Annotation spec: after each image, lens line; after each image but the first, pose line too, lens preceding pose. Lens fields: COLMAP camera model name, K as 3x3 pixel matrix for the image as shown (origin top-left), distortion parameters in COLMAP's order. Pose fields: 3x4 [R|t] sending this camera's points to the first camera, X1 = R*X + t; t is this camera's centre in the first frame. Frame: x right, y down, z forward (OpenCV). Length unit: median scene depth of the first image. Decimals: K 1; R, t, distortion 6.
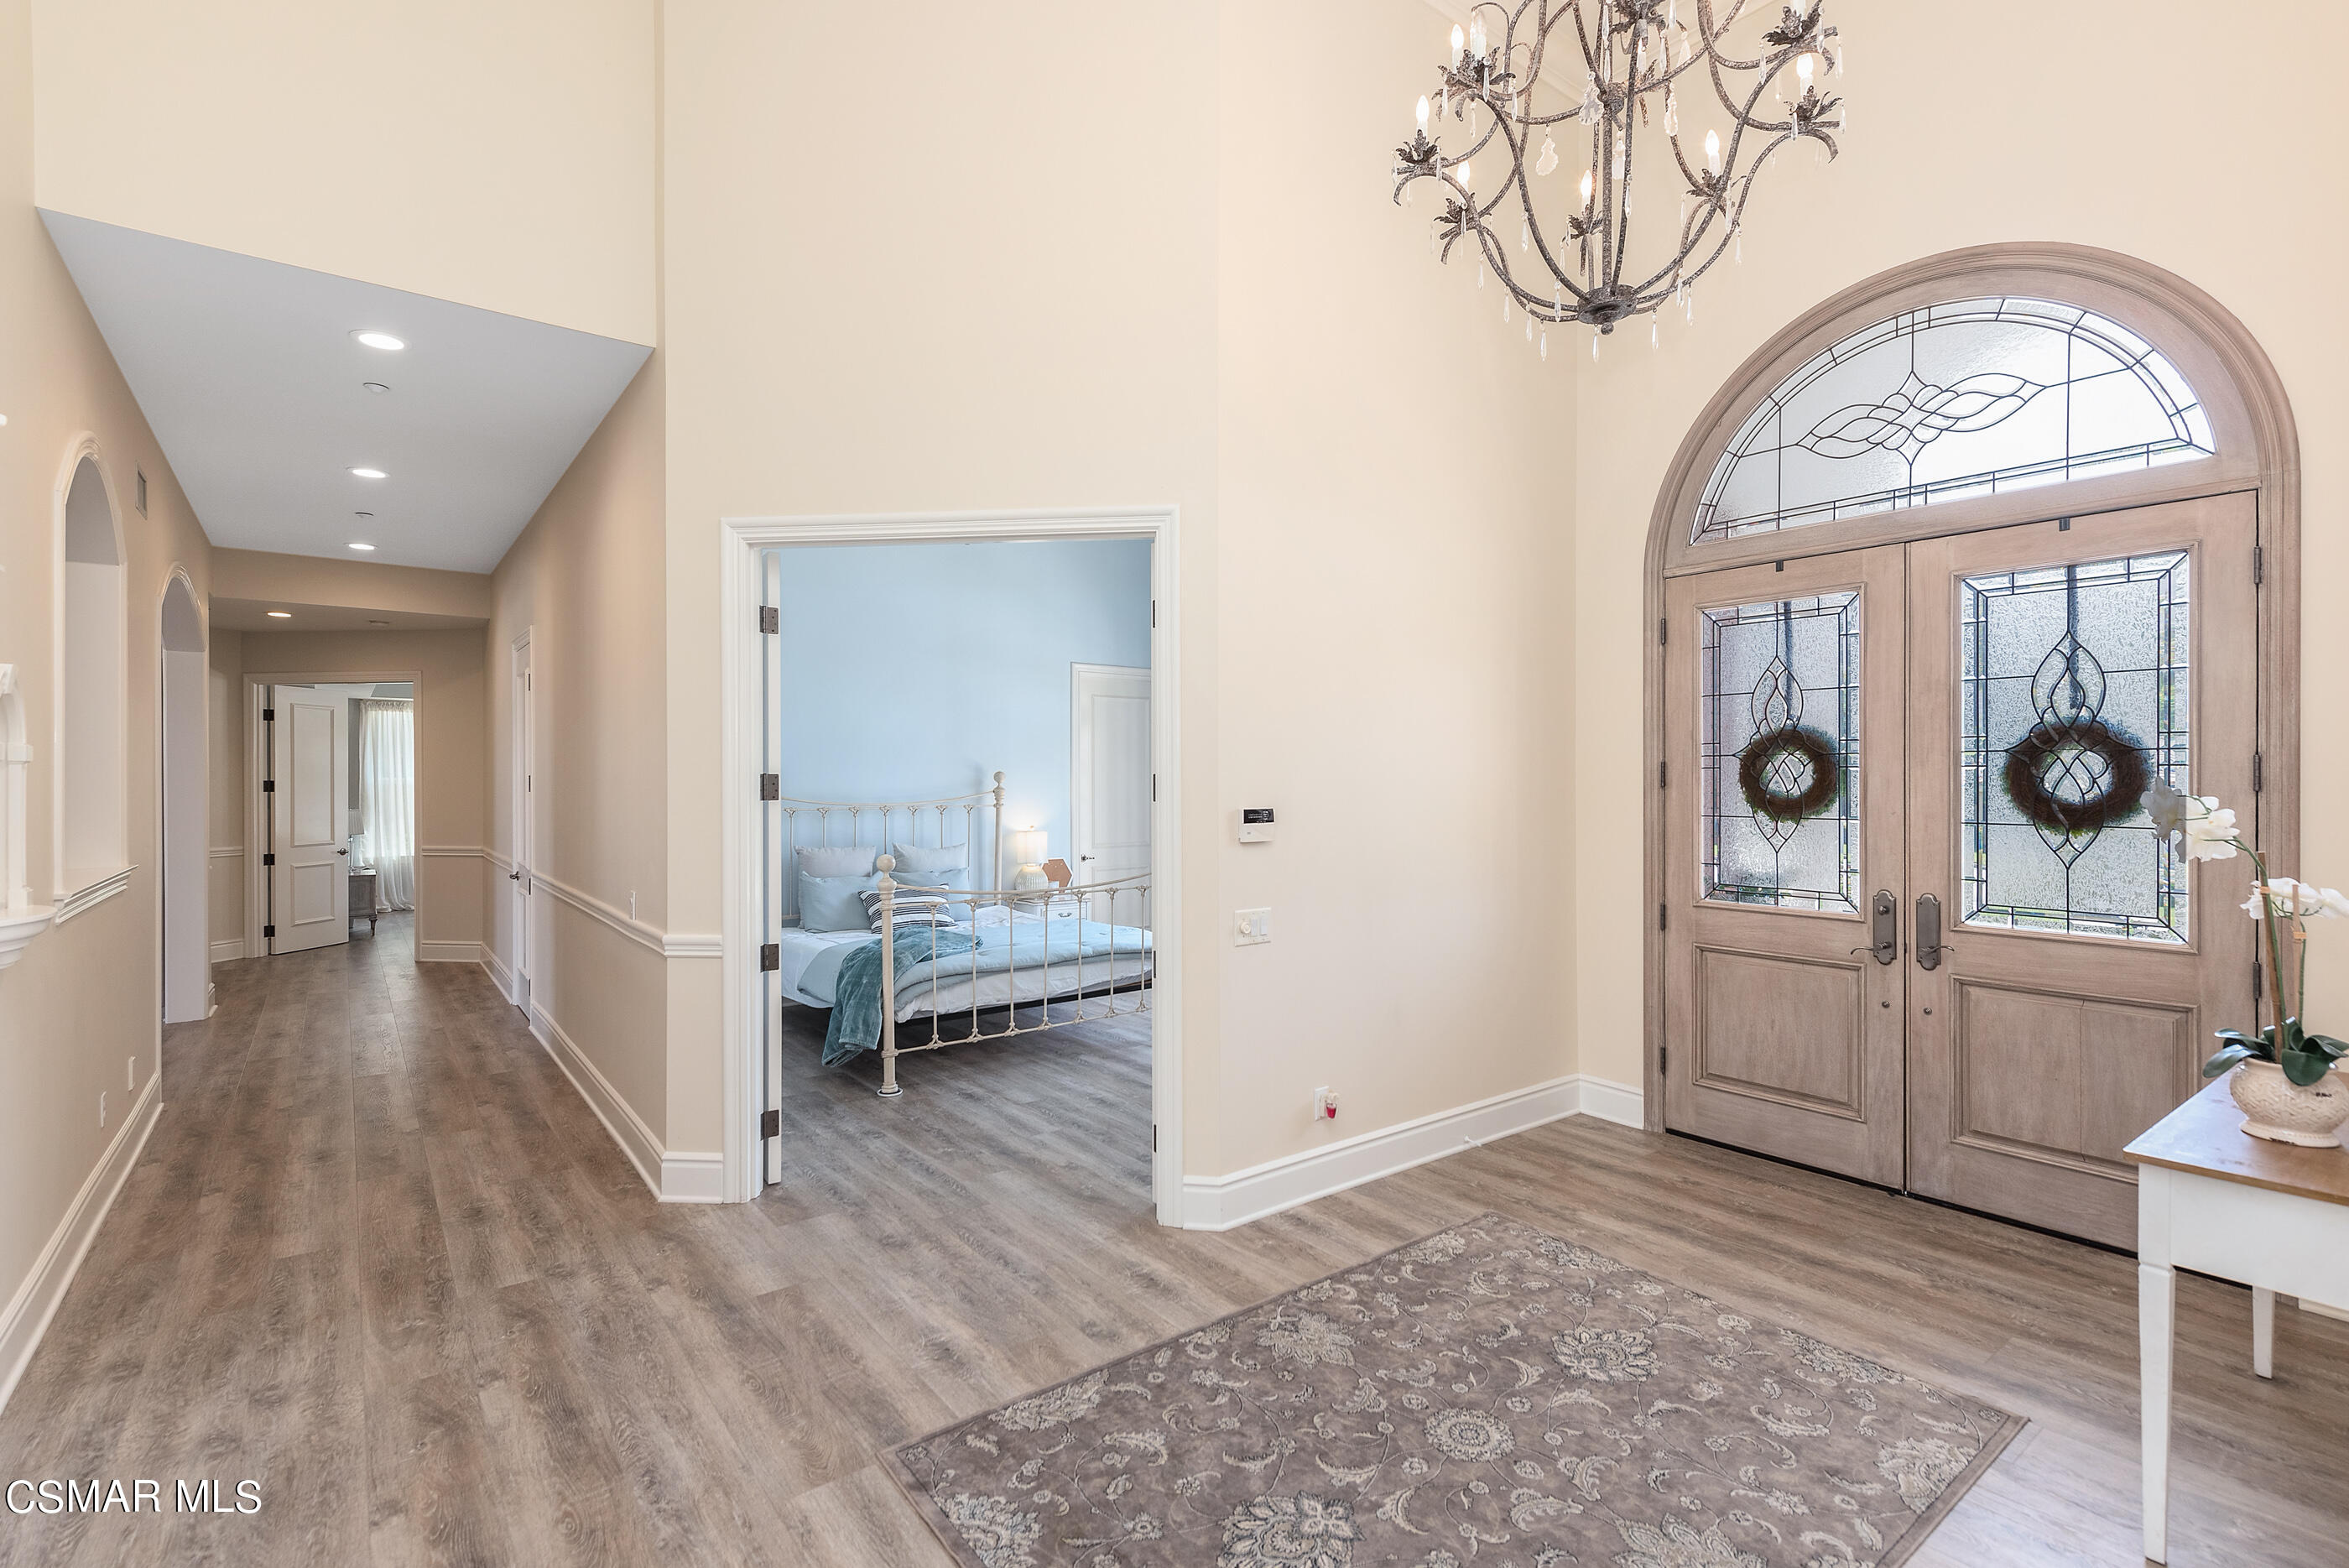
lens RADIAL K [[1023.2, 0, 1176.8], [0, 1023.2, 790.1], [0, 0, 1]] dist [0.004789, -0.000077]
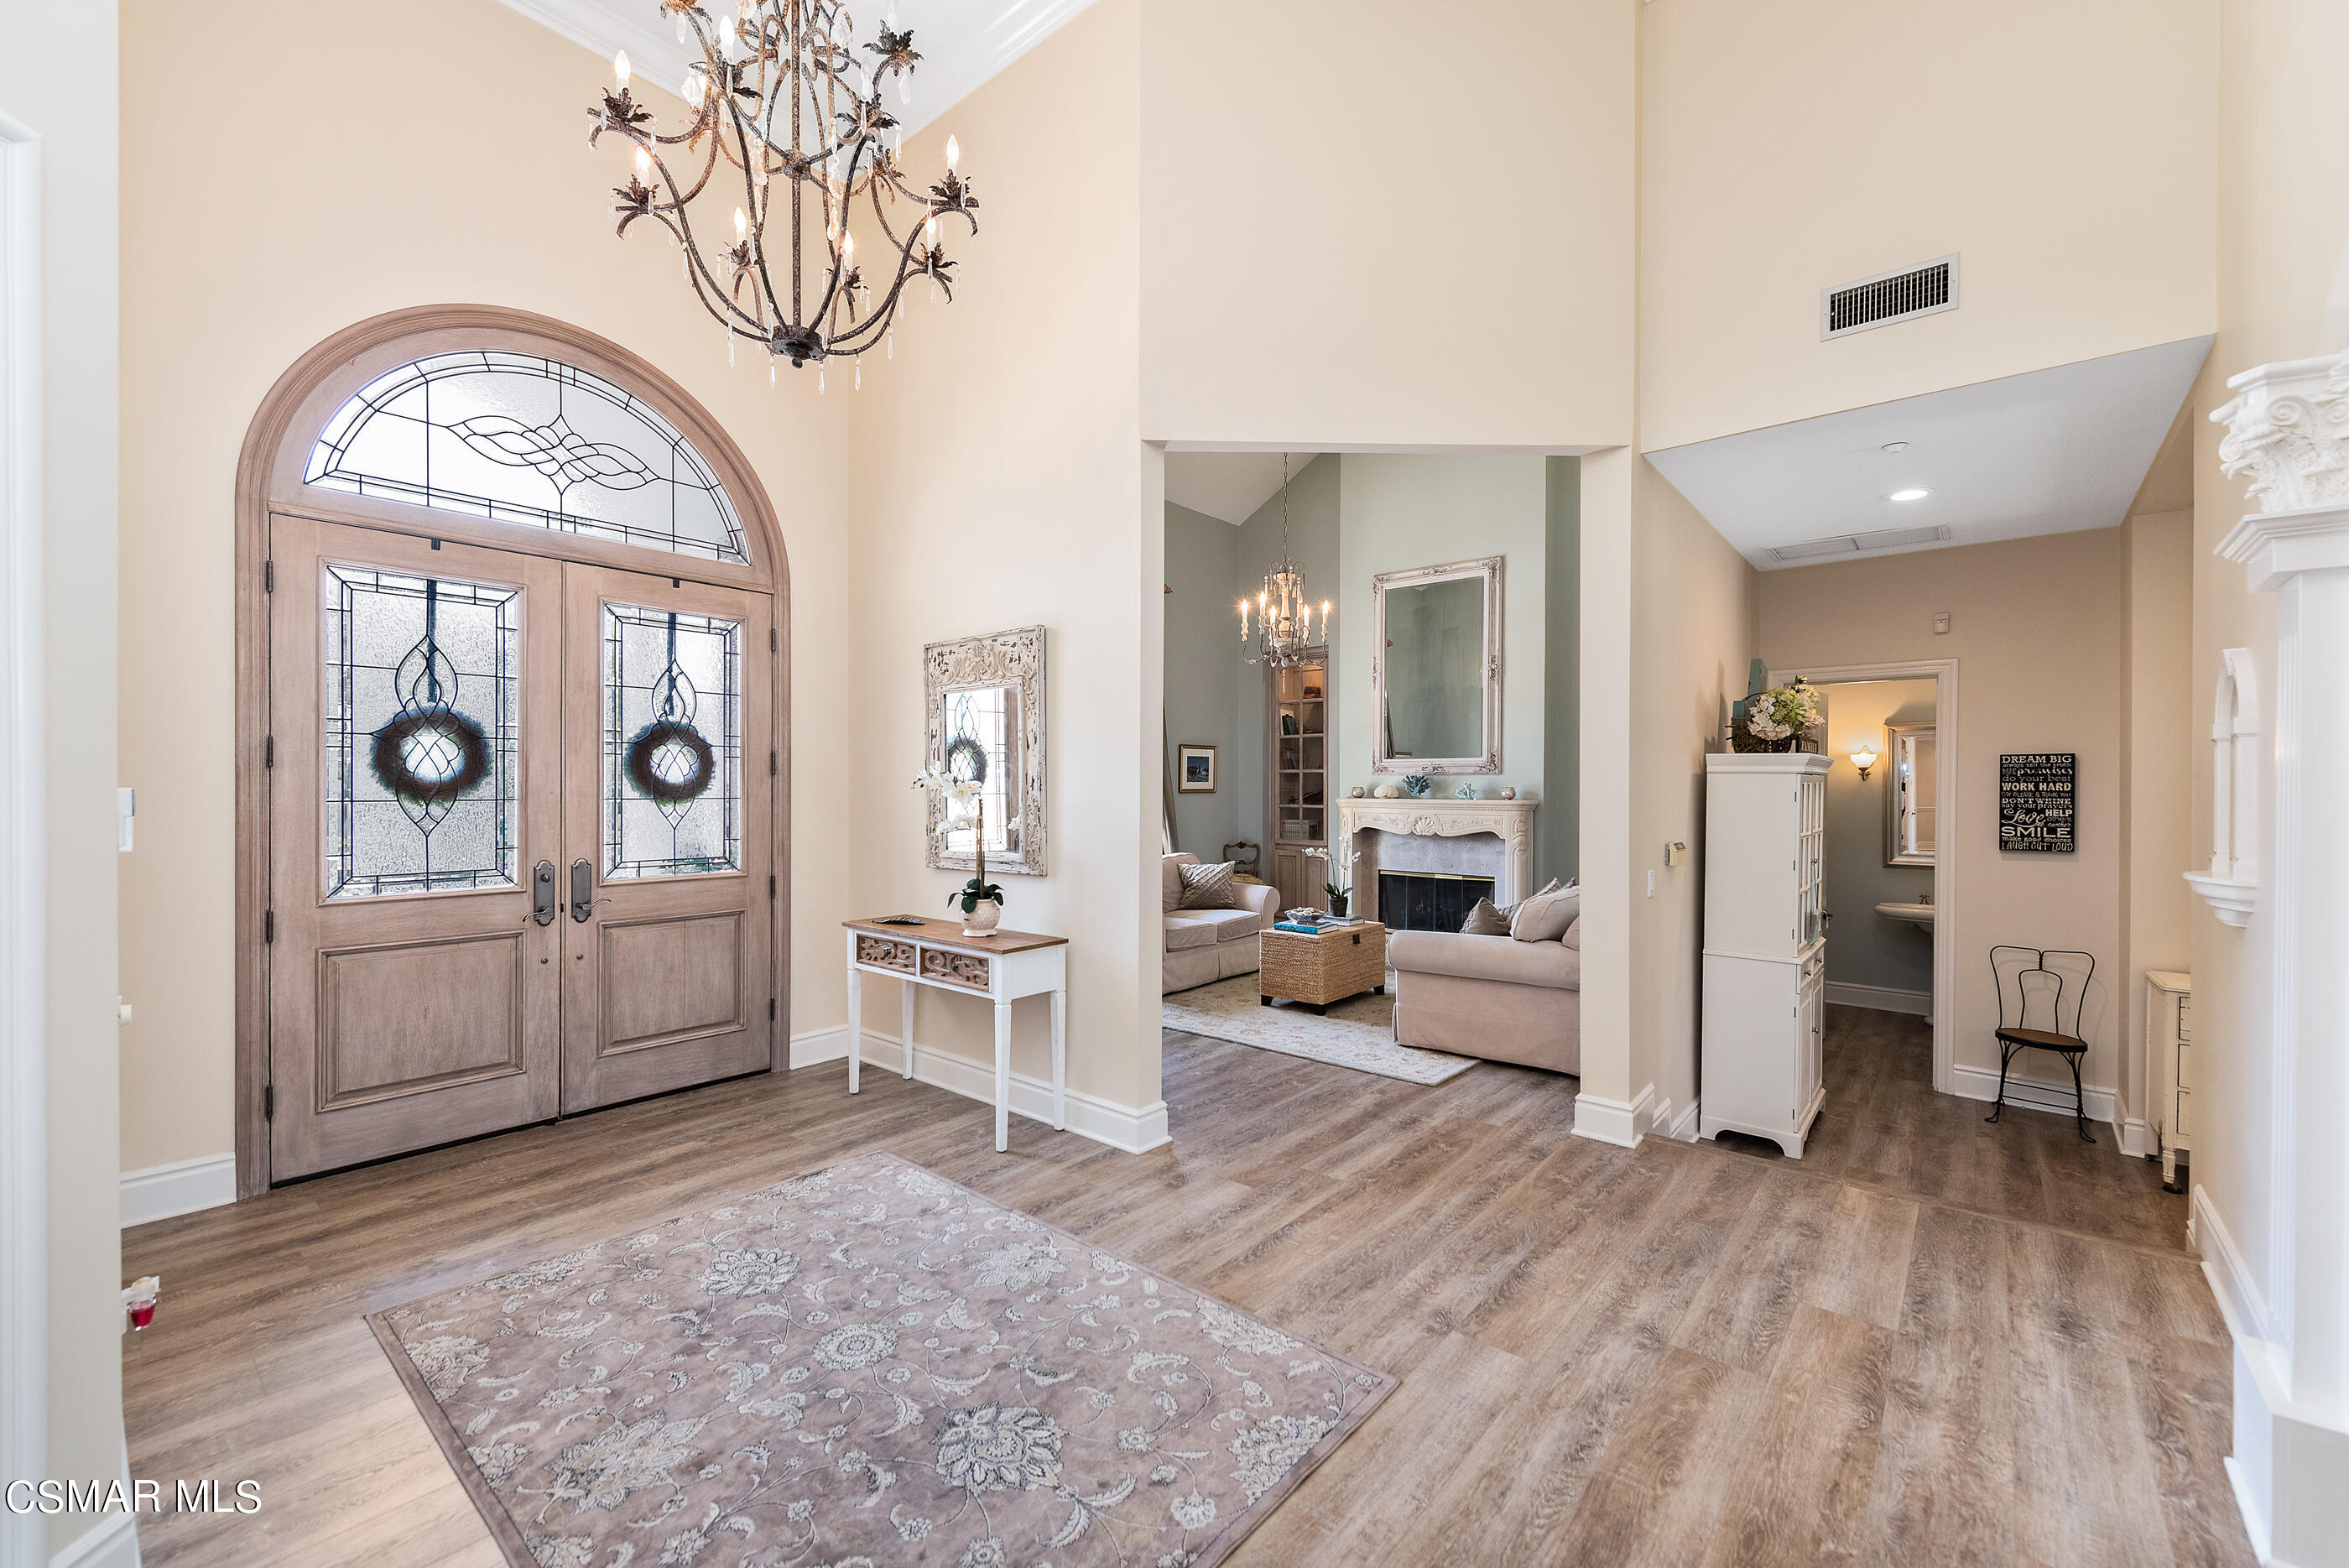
lens RADIAL K [[959.7, 0, 1175.3], [0, 959.7, 782.0], [0, 0, 1]] dist [0.000013, -0.000090]
pose [[-0.188474, -0.007545, 0.982049, -0.495662], [-0.003616, 0.999969, 0.006988, 0.000427], [-0.982072, -0.002234, -0.188495, 0.521592]]
